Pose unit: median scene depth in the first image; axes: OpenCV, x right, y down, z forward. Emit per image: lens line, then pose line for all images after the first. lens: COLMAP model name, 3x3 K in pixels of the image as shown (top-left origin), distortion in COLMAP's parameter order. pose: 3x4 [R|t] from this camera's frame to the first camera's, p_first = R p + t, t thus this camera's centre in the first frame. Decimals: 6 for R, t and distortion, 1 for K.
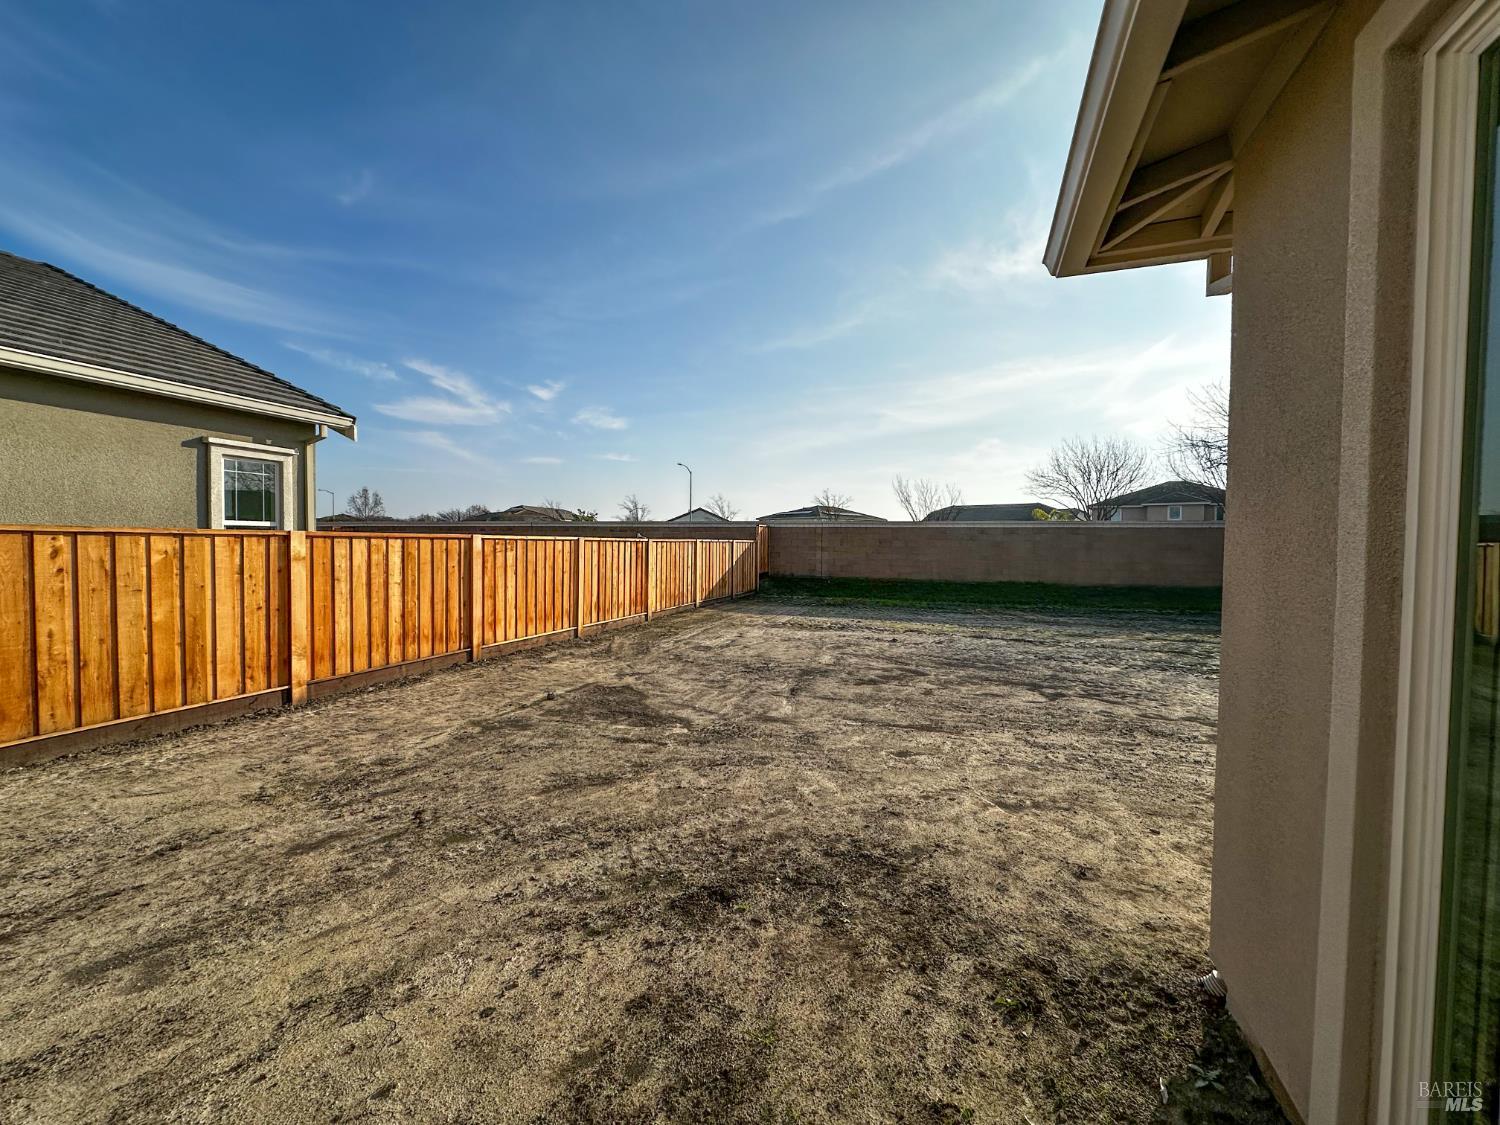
lens RADIAL K [[595.1, 0, 758.4], [0, 595.1, 558.1], [0, 0, 1]] dist [-0.005065, 0.001461]
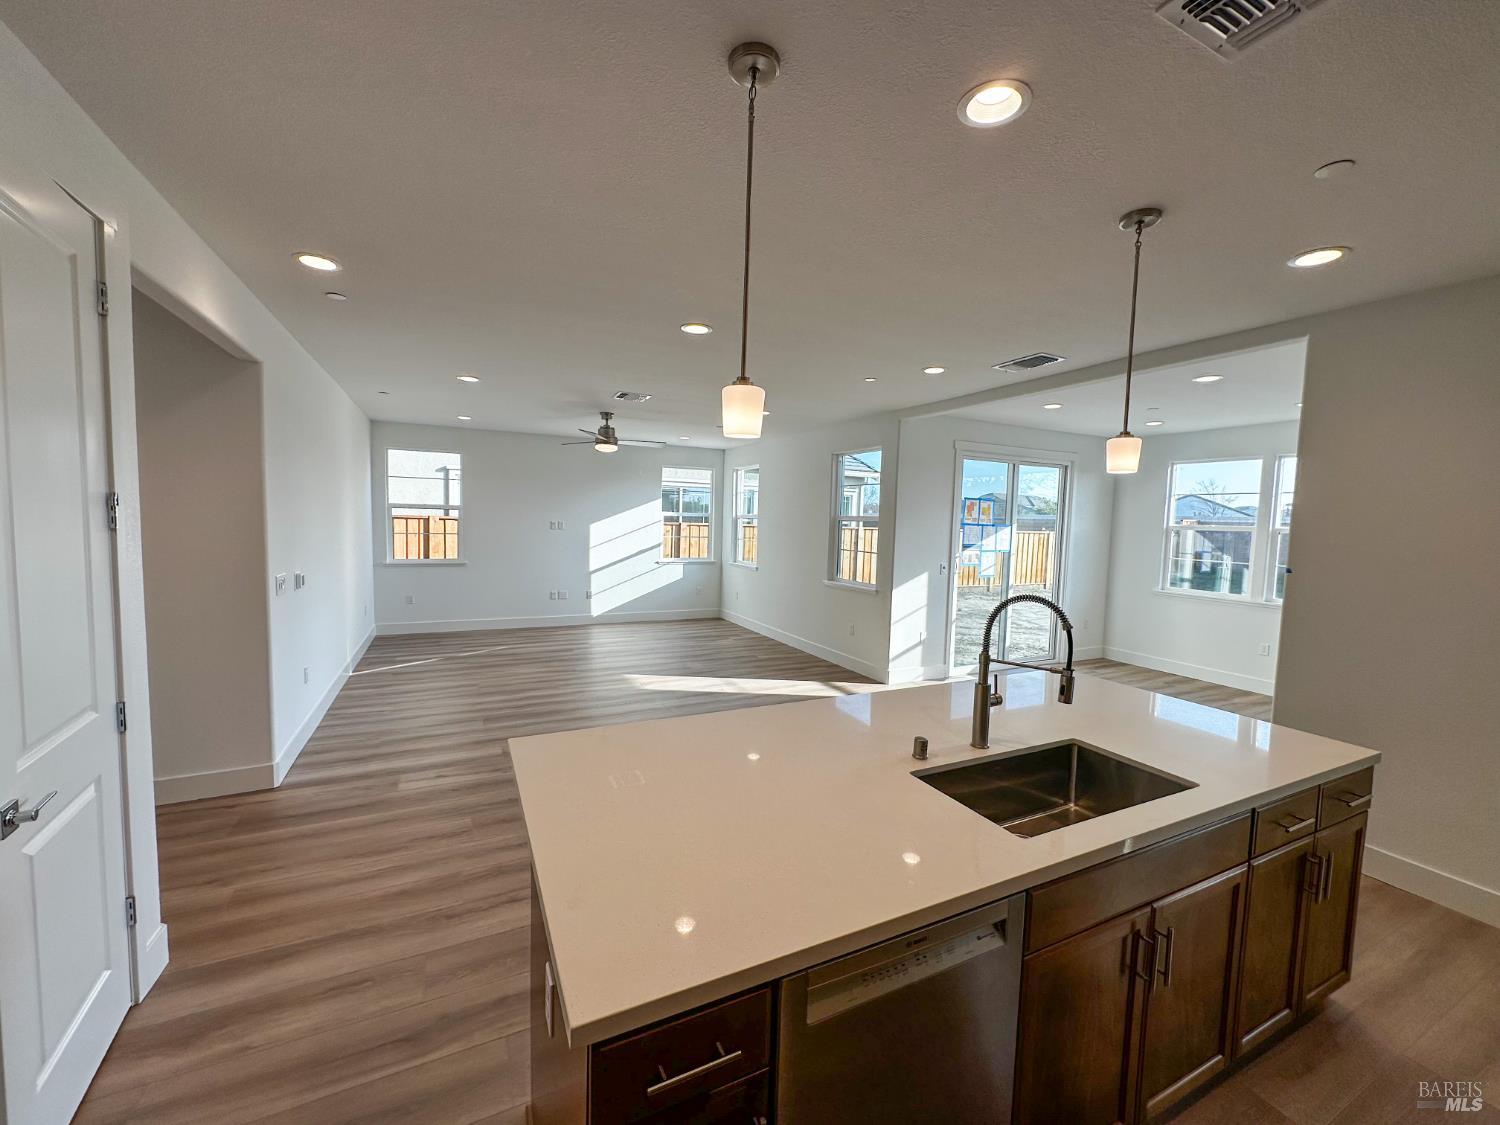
lens RADIAL K [[595.1, 0, 741.0], [0, 595.1, 556.8], [0, 0, 1]] dist [-0.005065, 0.001461]
pose [[0.705473, 0.050422, -0.706941, 0.263210], [-0.036576, 0.998727, 0.034734, 0.004157], [0.707792, 0.001353, 0.706419, -0.462448]]
